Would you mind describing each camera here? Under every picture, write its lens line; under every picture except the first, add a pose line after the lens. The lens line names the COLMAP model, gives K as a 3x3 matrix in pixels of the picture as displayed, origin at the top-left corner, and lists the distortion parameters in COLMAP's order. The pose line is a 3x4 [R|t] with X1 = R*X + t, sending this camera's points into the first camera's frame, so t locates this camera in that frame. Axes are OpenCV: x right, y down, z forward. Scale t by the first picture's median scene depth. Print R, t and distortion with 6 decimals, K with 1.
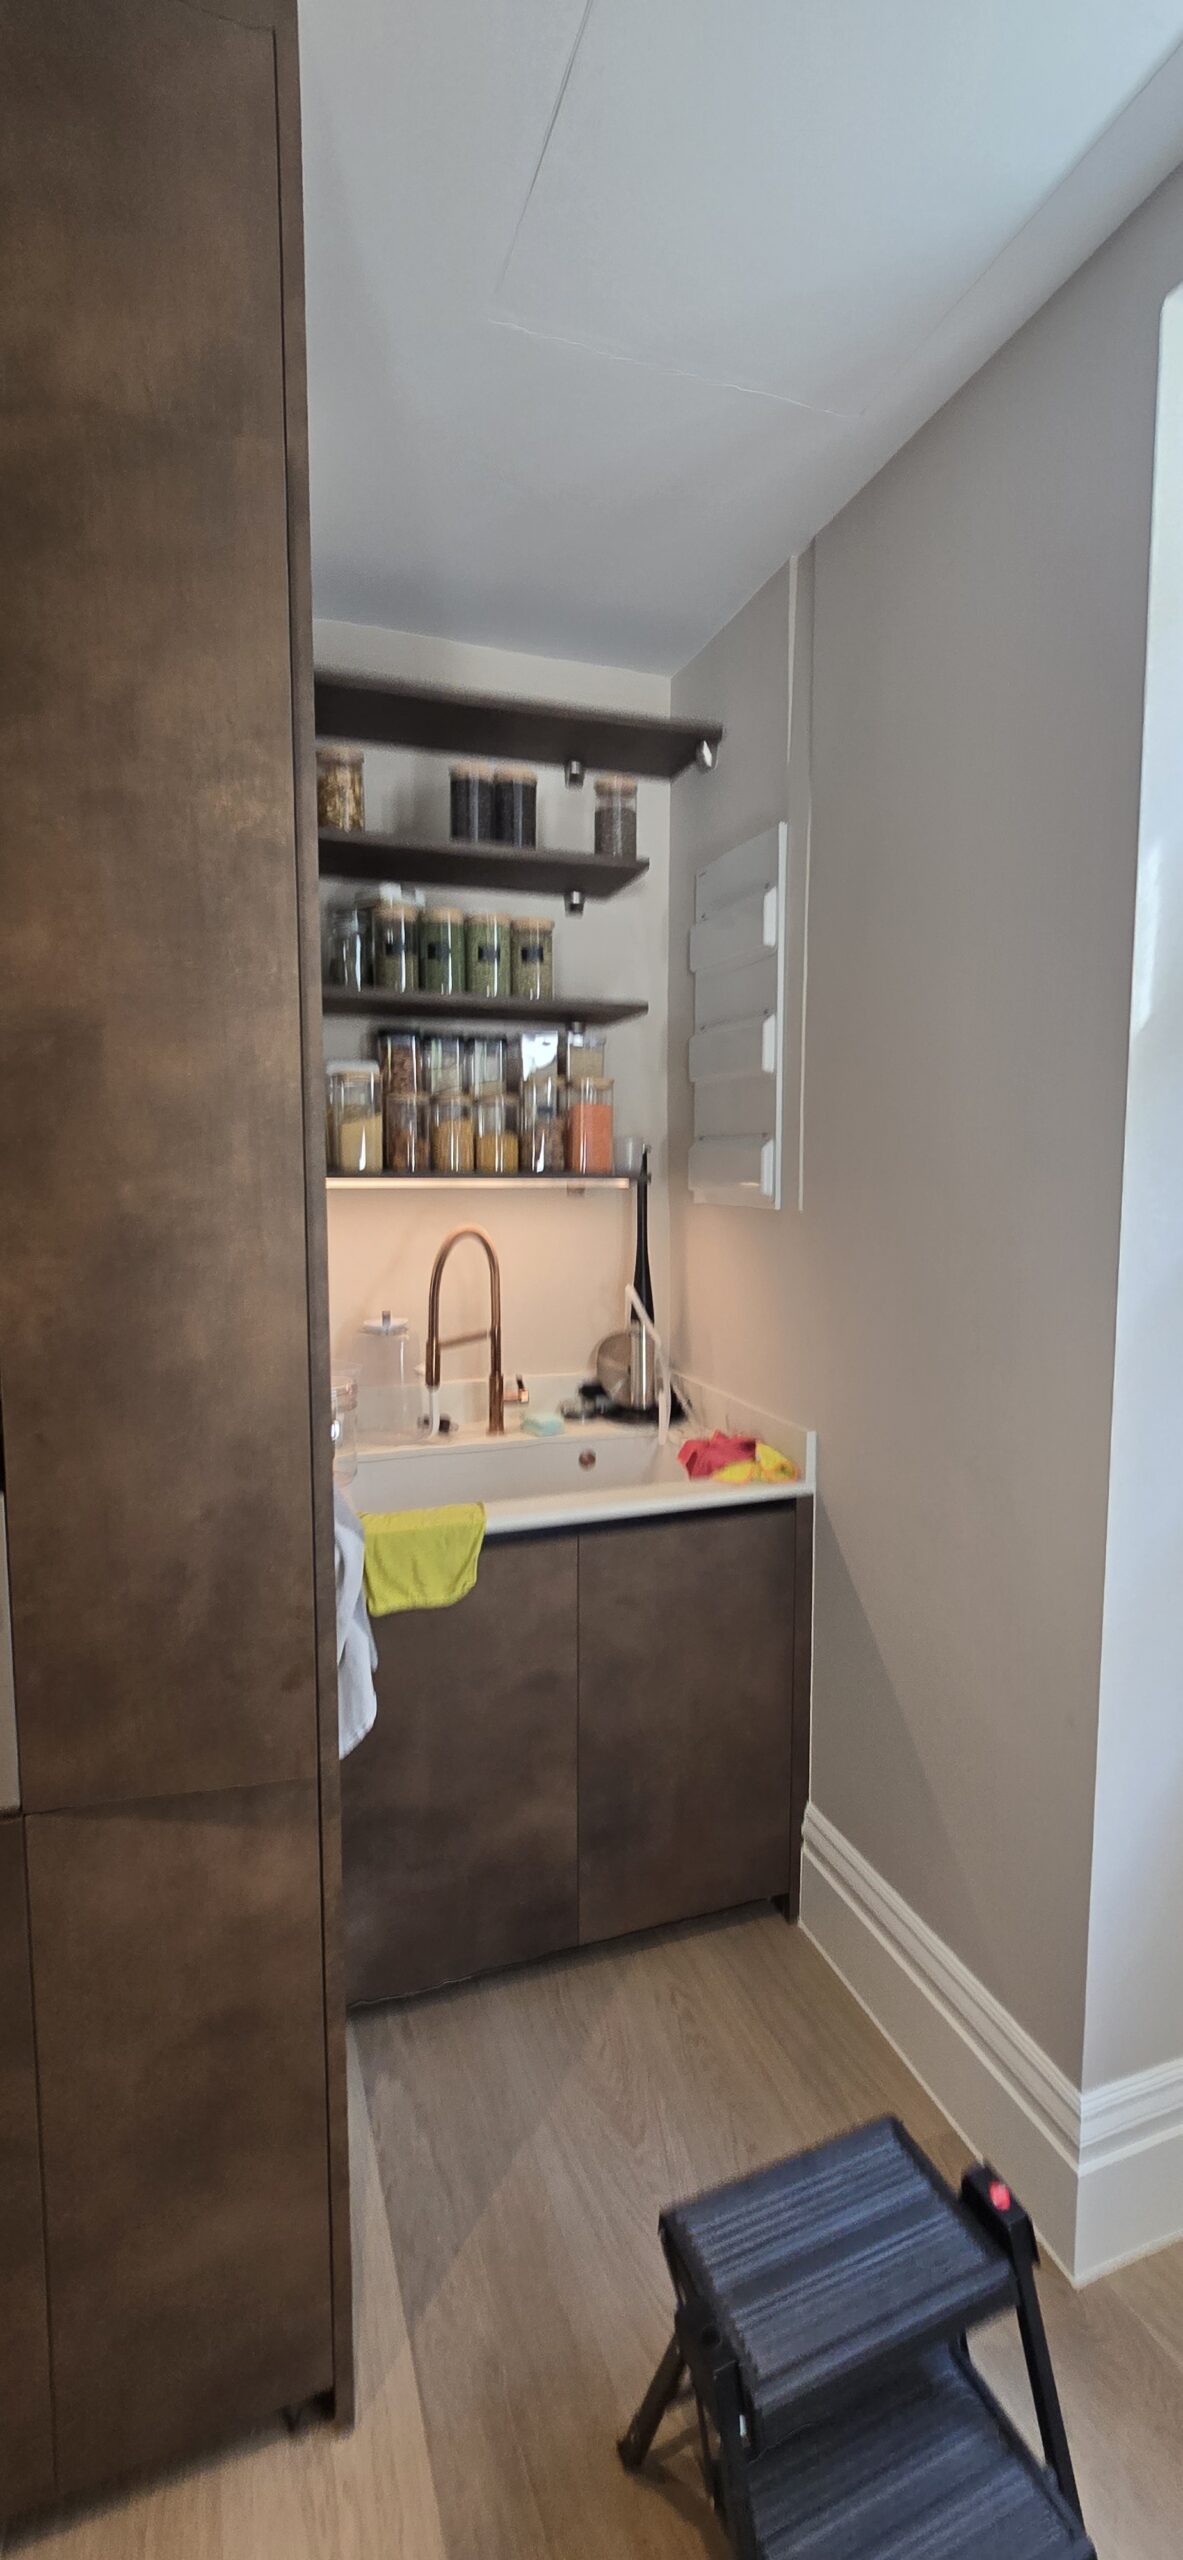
lens RADIAL K [[1084.3, 0, 591.2], [0, 1084.3, 1249.7], [0, 0, 1]] dist [0.000268, 0.000466]
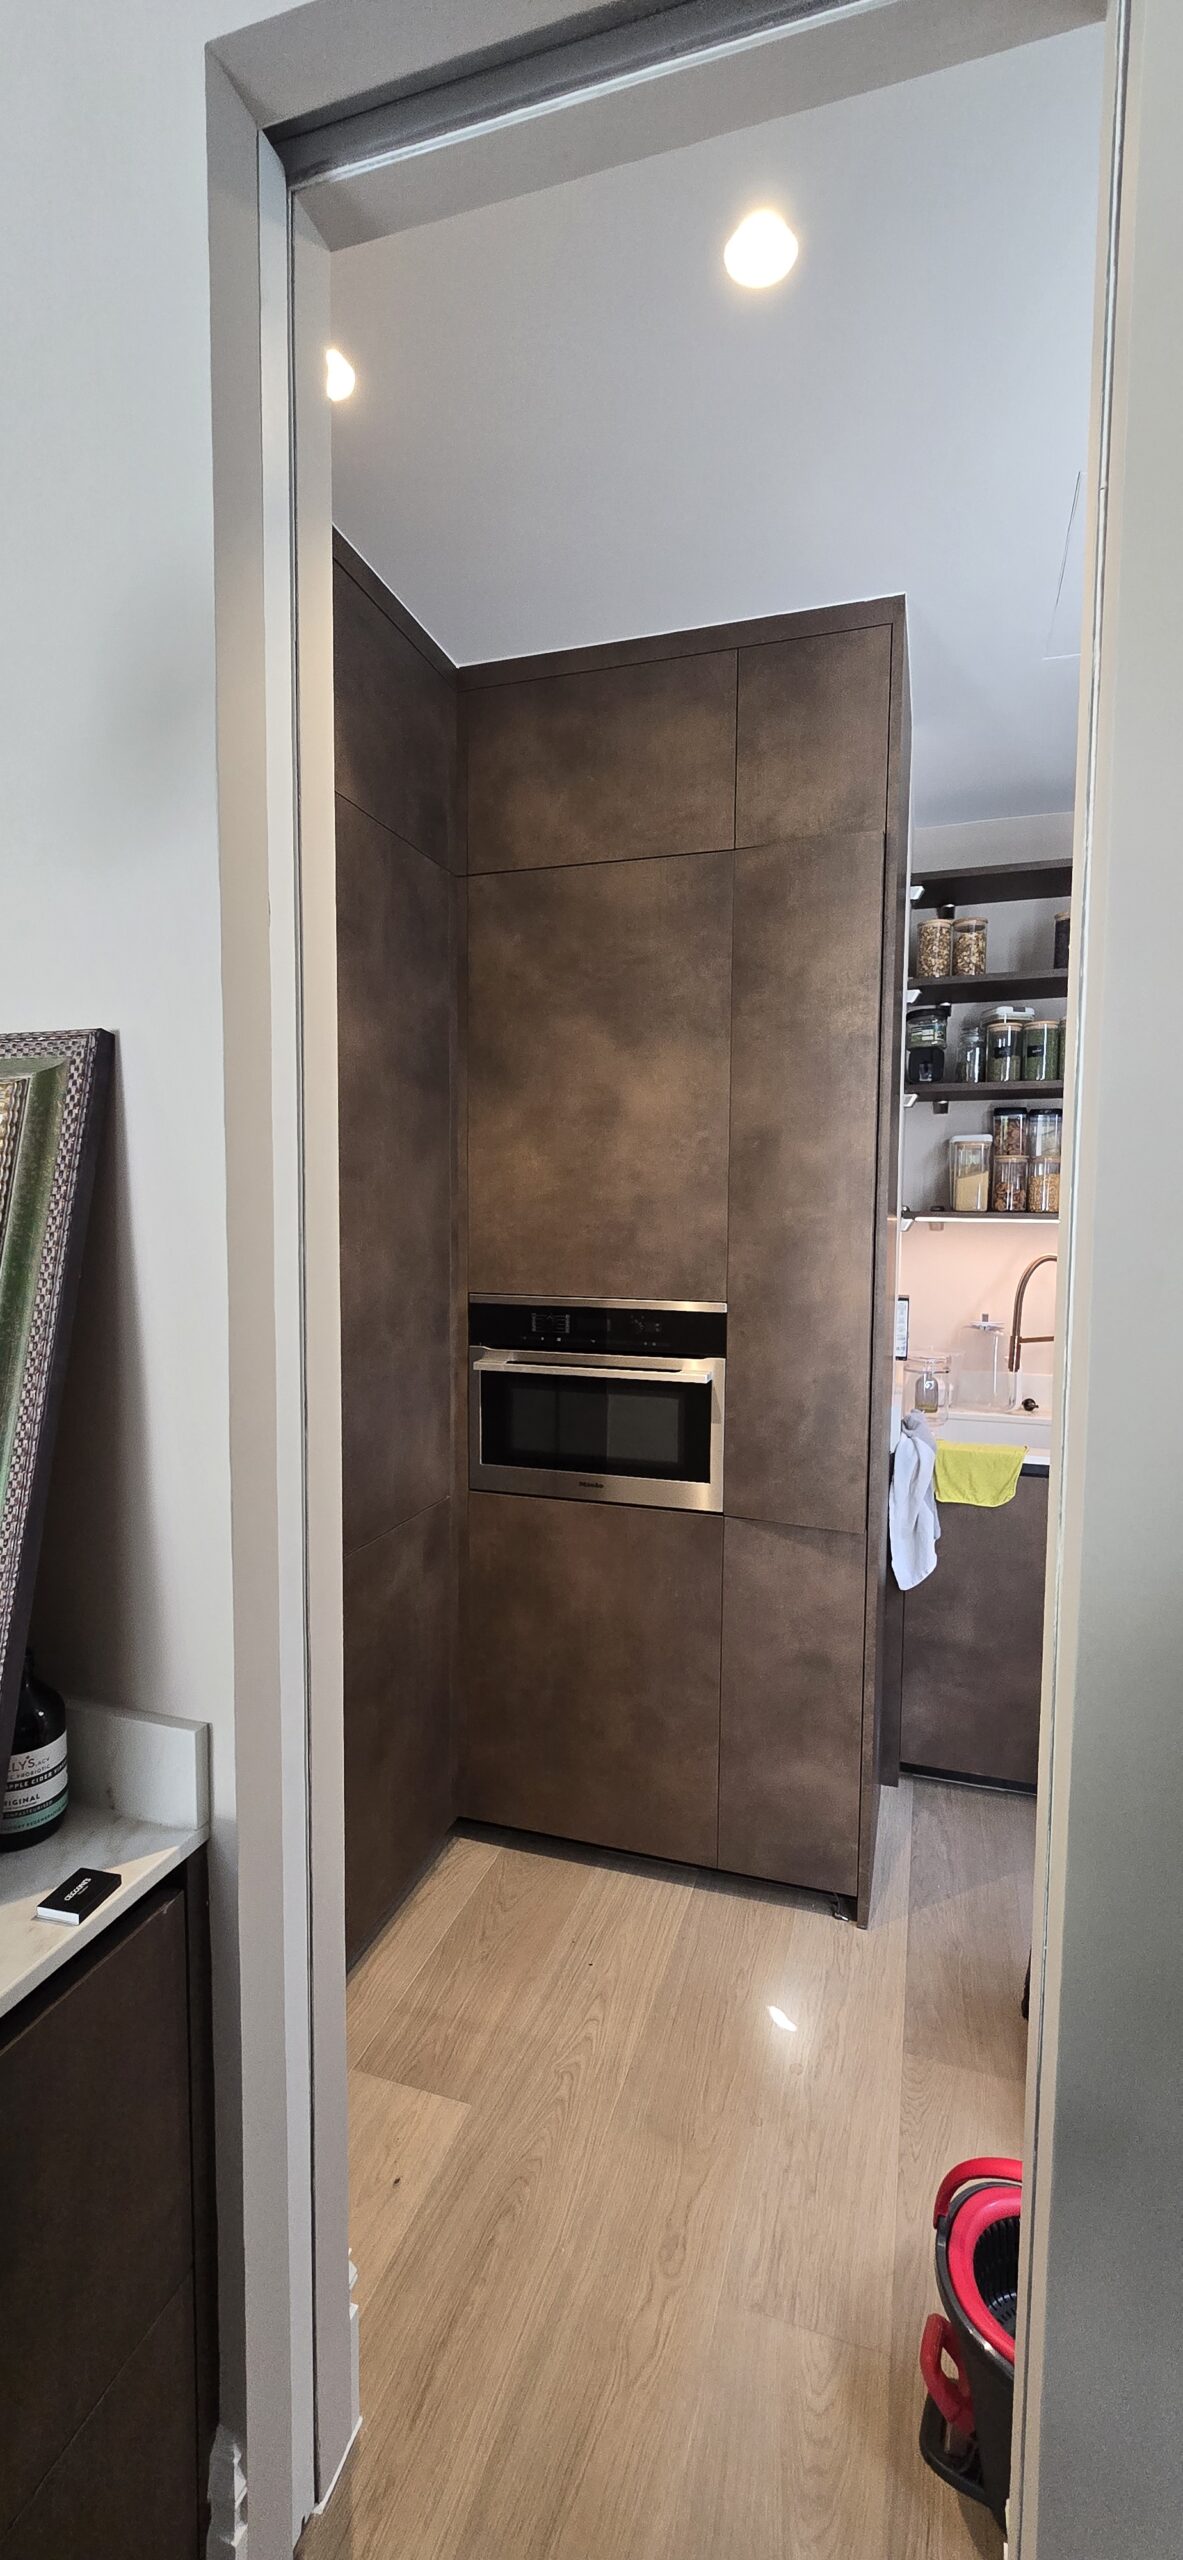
lens RADIAL K [[1028.1, 0, 591.5], [0, 1028.1, 1280.0], [0, 0, 1]] dist [-0.013157, 0.007616]
pose [[0.788004, 0.054883, -0.613219, 0.277219], [-0.063062, 0.997975, 0.008282, 0.045272], [0.612432, 0.032144, 0.789870, -0.435833]]
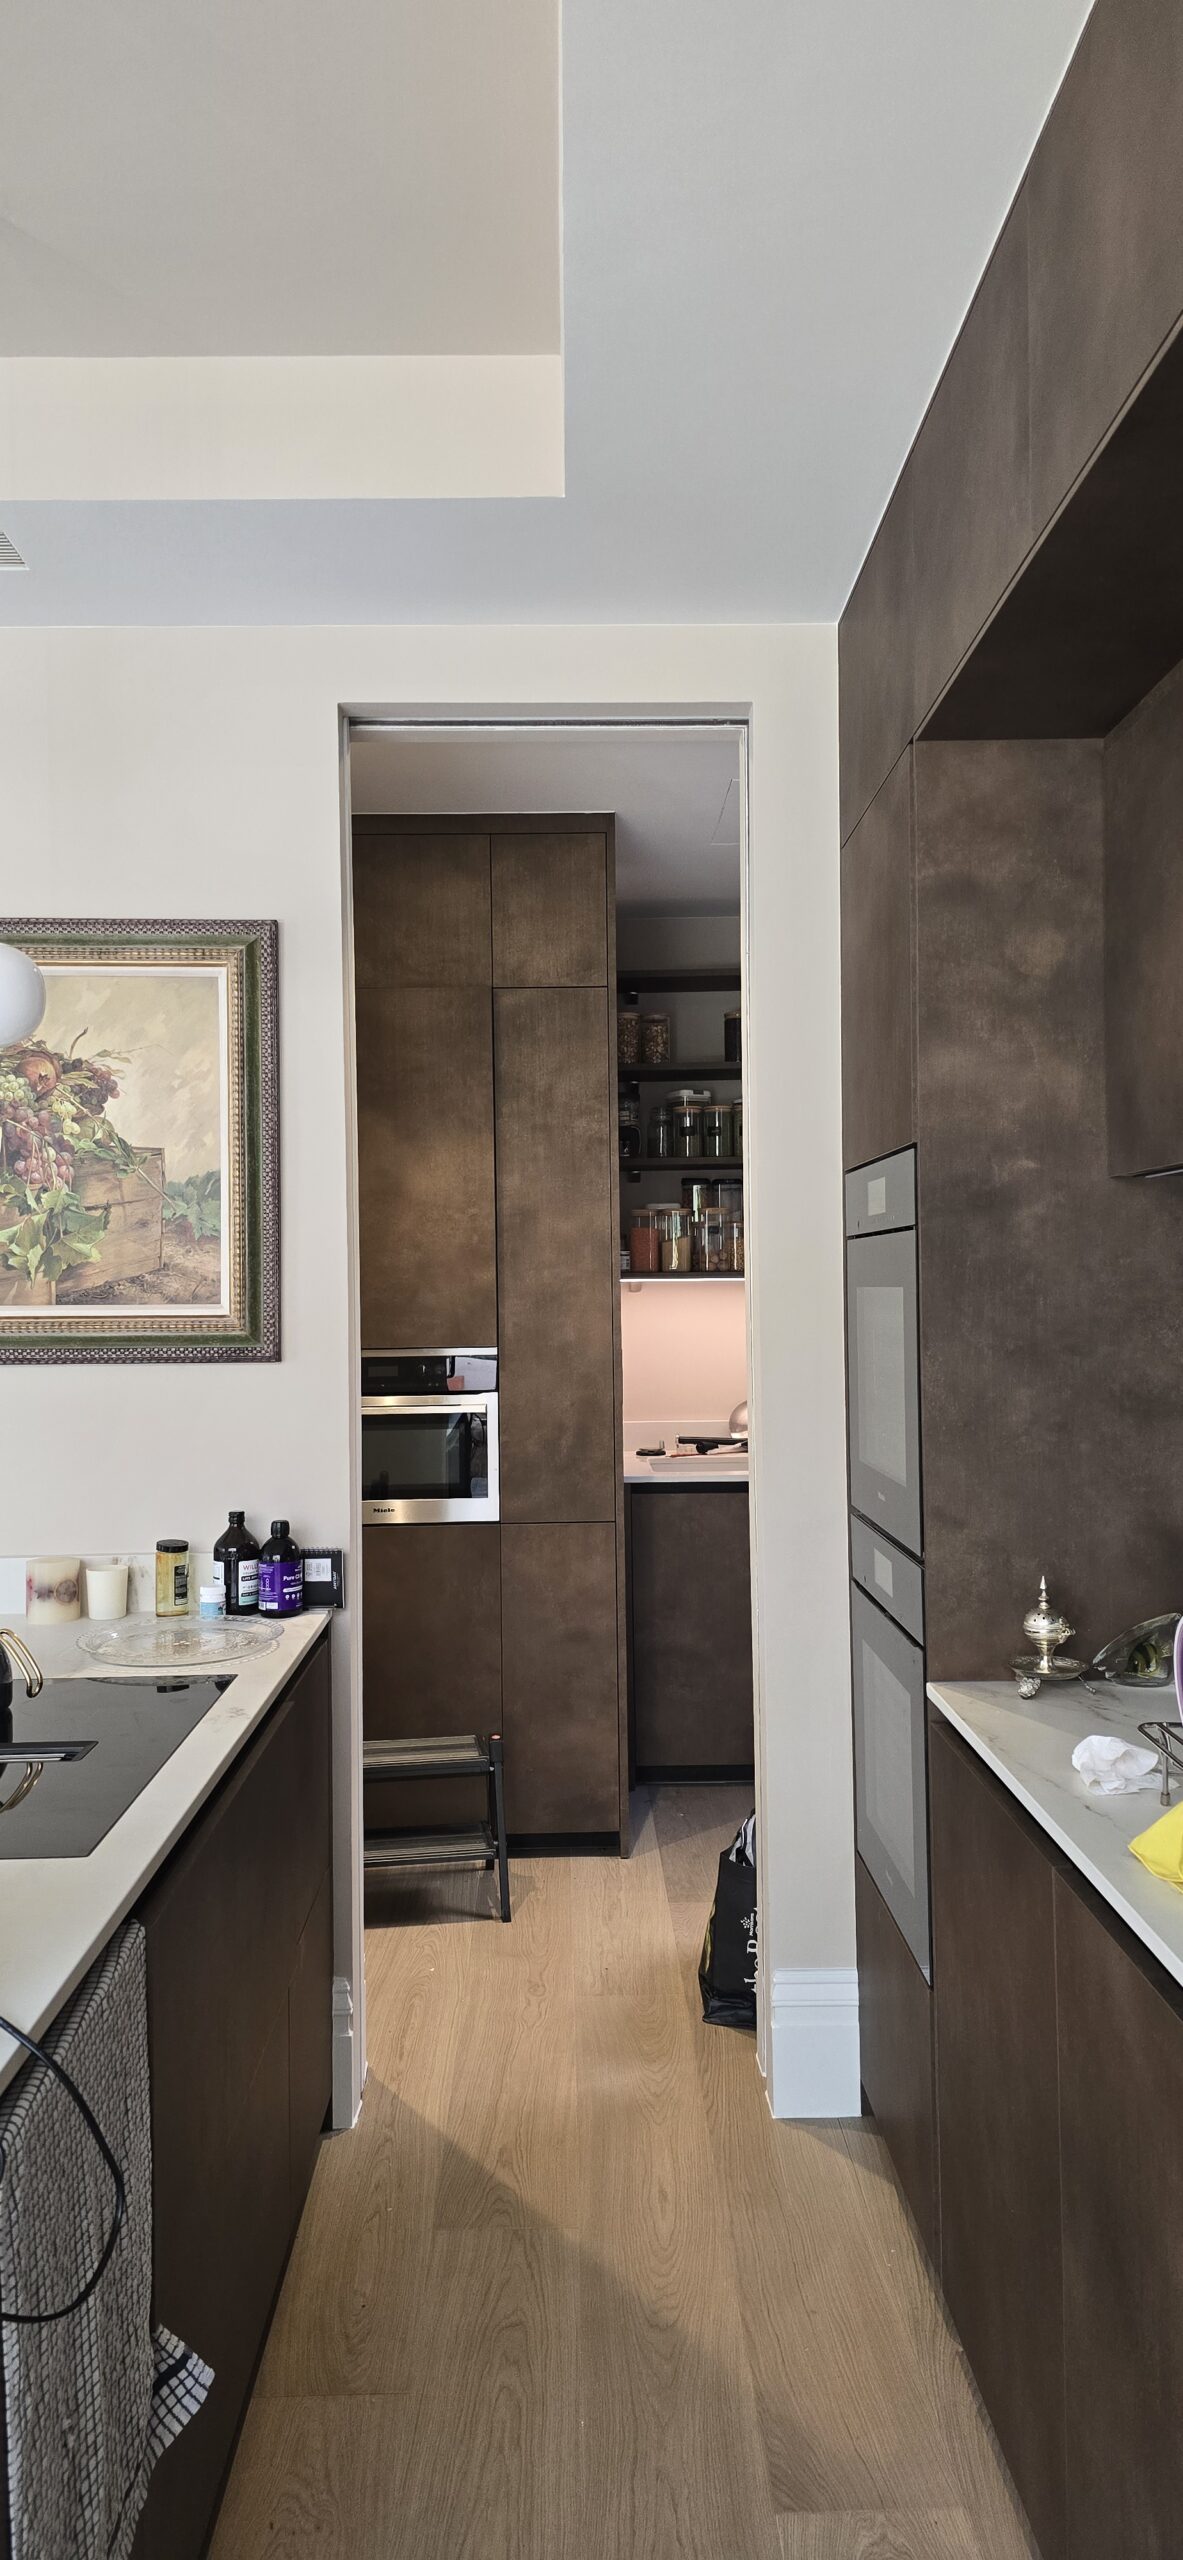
lens RADIAL K [[1662.5, 0, 591.5], [0, 1662.5, 1280.0], [0, 0, 1]] dist [0.063633, -0.001492]
pose [[0.948766, -0.009542, -0.315835, 0.548434], [-0.016866, 0.996590, -0.080772, 0.165193], [0.315529, 0.081961, 0.945370, -1.602194]]
